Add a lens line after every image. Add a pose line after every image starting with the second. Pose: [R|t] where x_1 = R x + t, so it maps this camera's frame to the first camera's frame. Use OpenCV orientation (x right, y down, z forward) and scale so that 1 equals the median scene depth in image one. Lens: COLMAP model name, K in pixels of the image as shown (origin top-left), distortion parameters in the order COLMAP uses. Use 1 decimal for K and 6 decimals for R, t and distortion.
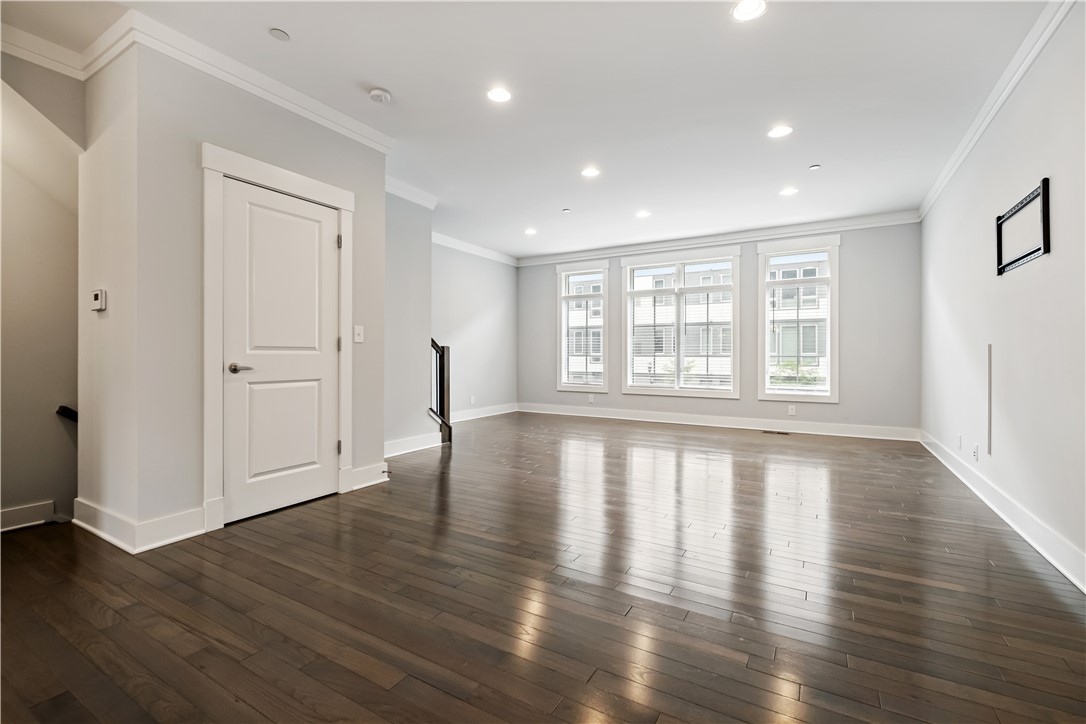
lens RADIAL K [[470.5, 0, 544.9], [0, 470.5, 355.8], [0, 0, 1]] dist [0.001172, -0.005259]
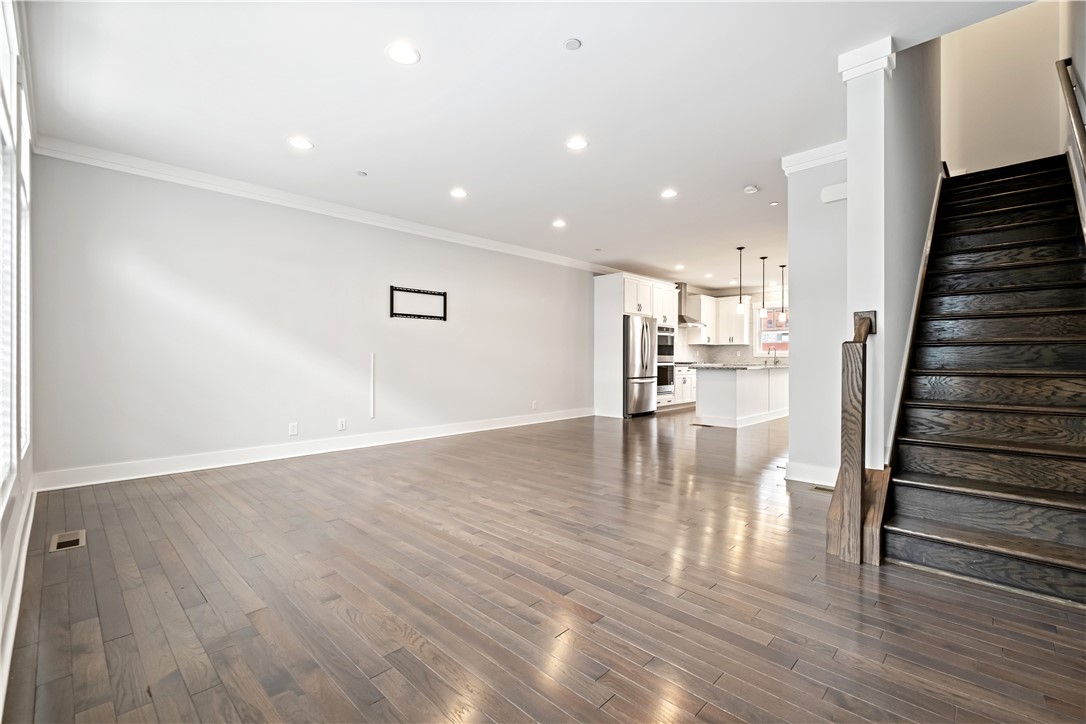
lens RADIAL K [[470.5, 0, 542.4], [0, 470.5, 357.6], [0, 0, 1]] dist [0.001172, -0.005259]
pose [[-0.971689, -0.004096, 0.236226, -0.031441], [-0.004403, 0.999990, -0.000776, -0.004529], [-0.236221, -0.001794, -0.971698, 1.174298]]
